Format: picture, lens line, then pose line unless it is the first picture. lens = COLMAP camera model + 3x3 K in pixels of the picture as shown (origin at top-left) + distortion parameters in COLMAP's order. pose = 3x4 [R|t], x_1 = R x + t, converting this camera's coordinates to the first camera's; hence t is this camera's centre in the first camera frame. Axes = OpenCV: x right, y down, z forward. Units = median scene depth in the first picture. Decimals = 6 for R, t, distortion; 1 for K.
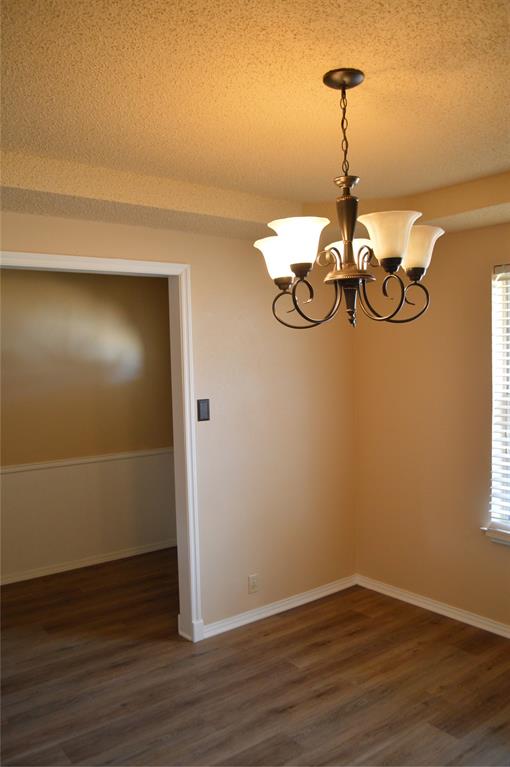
lens RADIAL K [[620.1, 0, 255.4], [0, 620.1, 400.9], [0, 0, 1]] dist [-0.054100, 0.000320]
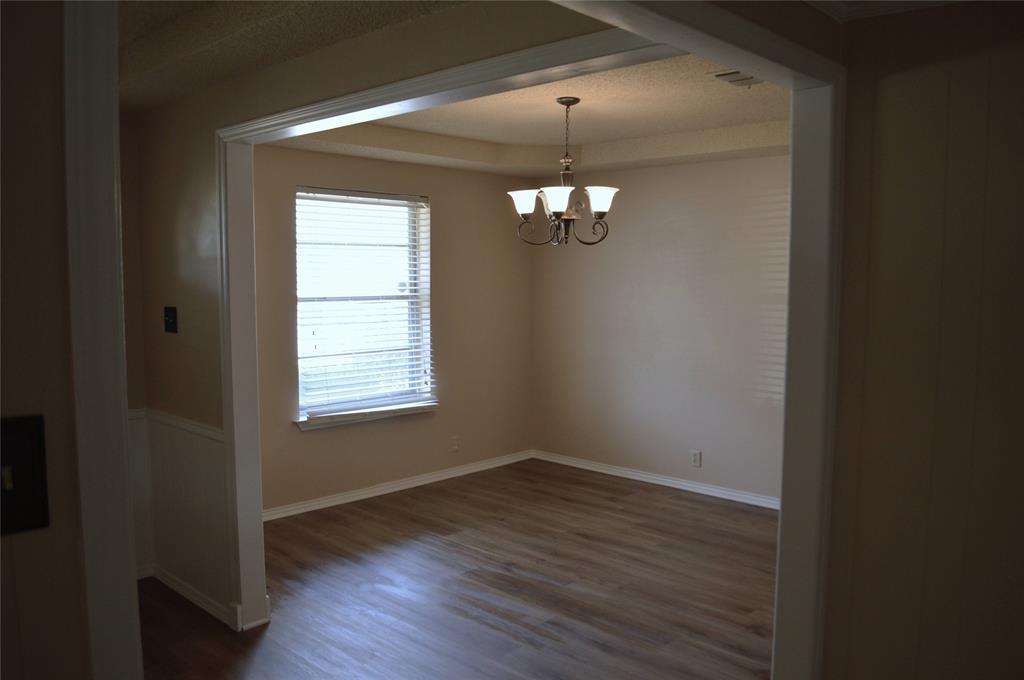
lens RADIAL K [[808.5, 0, 528.6], [0, 808.5, 339.8], [0, 0, 1]] dist [-0.080206, -0.004123]
pose [[-0.156413, -0.049291, 0.986461, -1.165941], [0.068999, 0.995769, 0.060696, 0.000808], [-0.985279, 0.077558, -0.152351, 0.831756]]
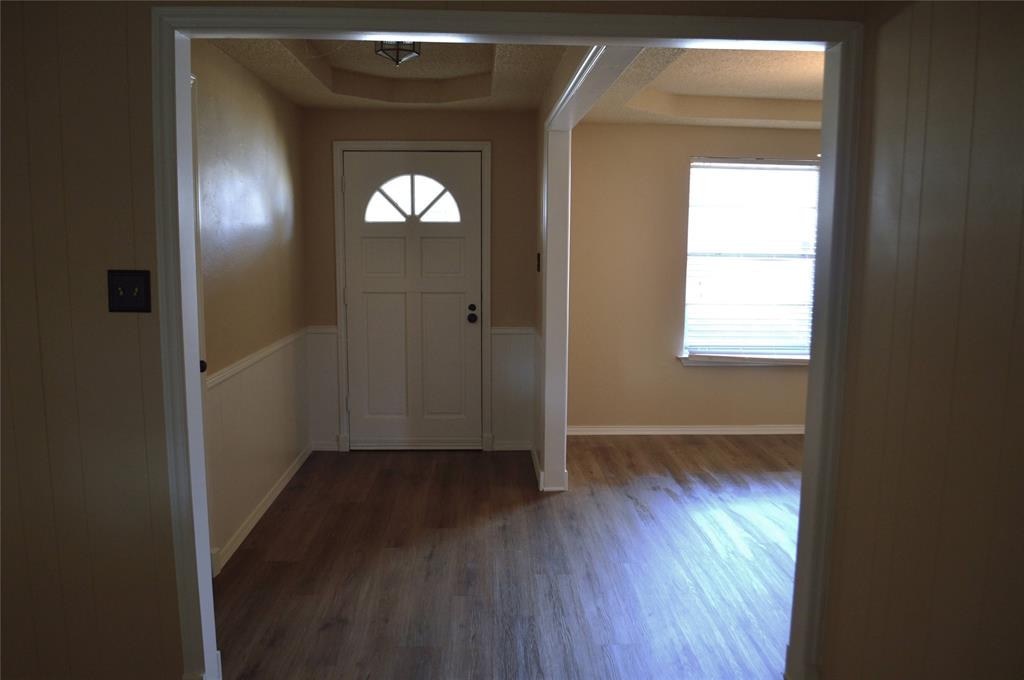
lens RADIAL K [[808.5, 0, 528.6], [0, 808.5, 339.8], [0, 0, 1]] dist [-0.080206, -0.004123]
pose [[0.564847, -0.069541, 0.822260, -1.283163], [0.029562, 0.997508, 0.064055, 0.051864], [-0.824666, -0.011873, 0.565496, 0.300373]]
